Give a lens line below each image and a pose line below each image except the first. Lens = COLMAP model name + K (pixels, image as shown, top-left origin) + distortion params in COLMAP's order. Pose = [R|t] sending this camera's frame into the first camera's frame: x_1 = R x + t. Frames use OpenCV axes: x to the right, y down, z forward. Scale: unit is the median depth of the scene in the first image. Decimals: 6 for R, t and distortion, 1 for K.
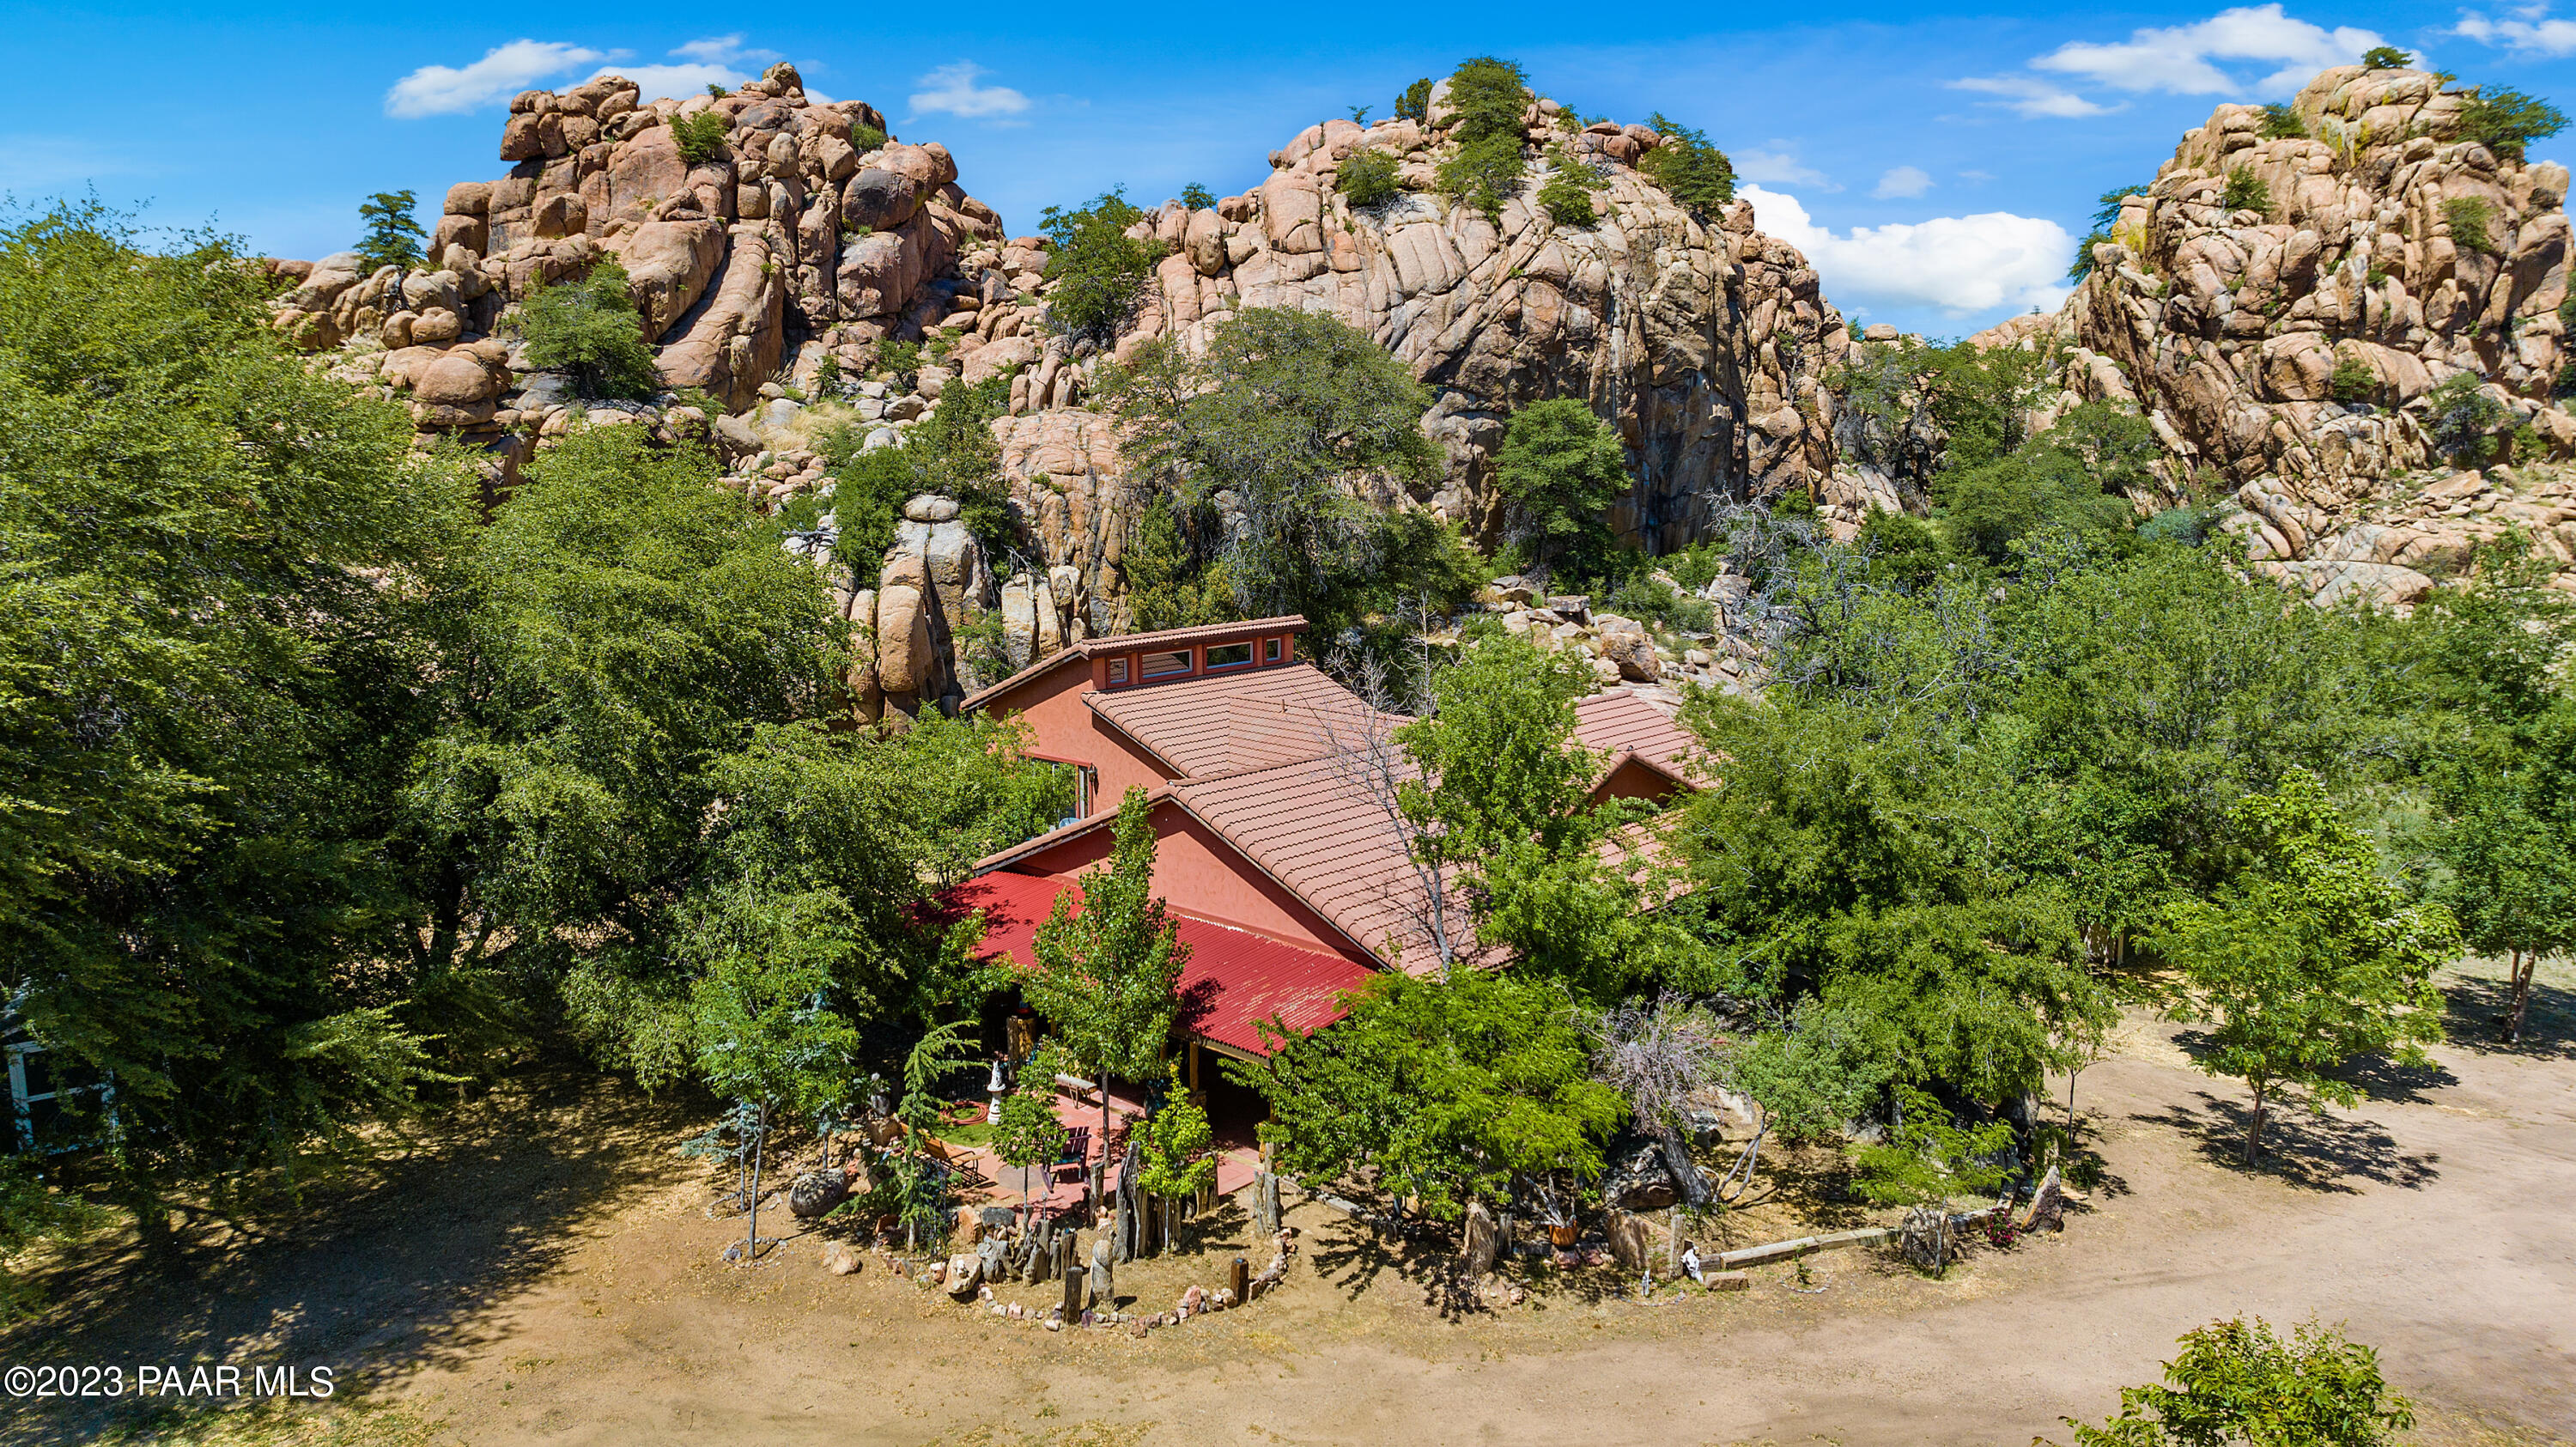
lens RADIAL K [[1916.5, 0, 1460.6], [0, 1916.5, 863.9], [0, 0, 1]] dist [-0.000146, -0.054009]
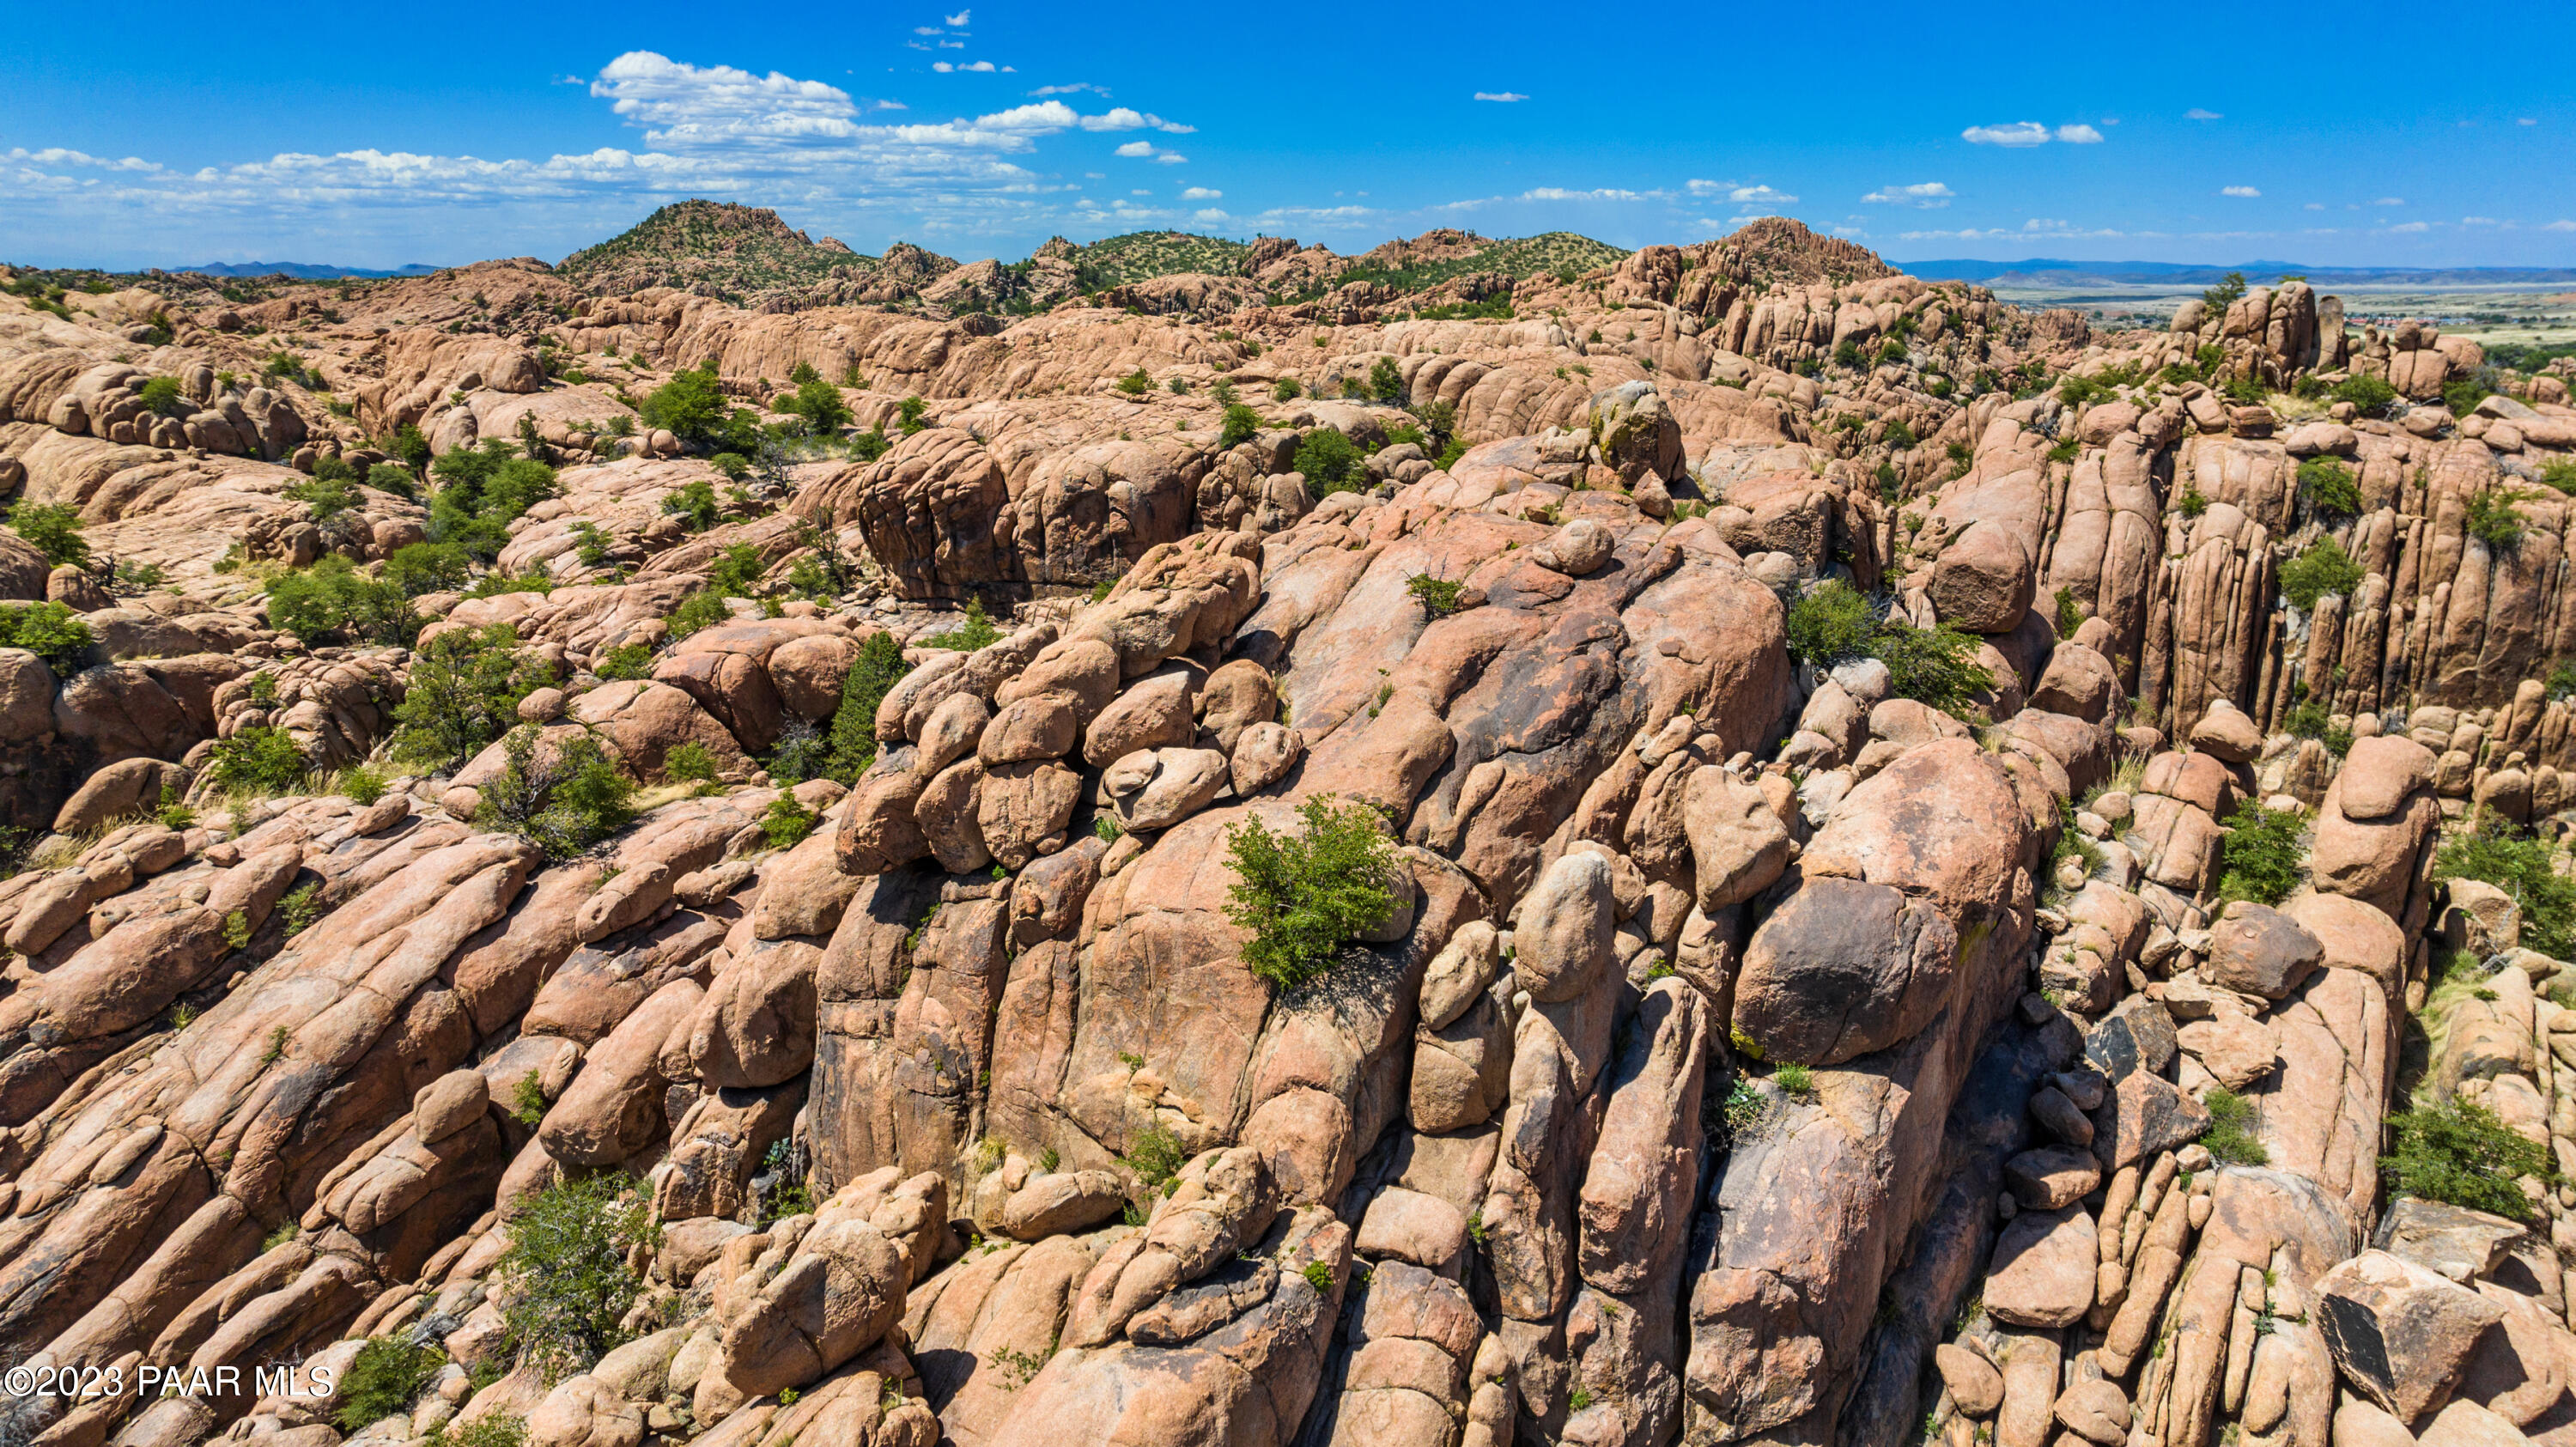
lens RADIAL K [[1805.0, 0, 1288.0], [0, 1805.0, 723.5], [0, 0, 1]] dist [-0.023019, 0.004842]
pose [[0.859289, 0.120389, -0.497120, -0.256200], [-0.102750, 0.992723, 0.062804, -0.429451], [0.501063, -0.002888, 0.865406, 0.735991]]
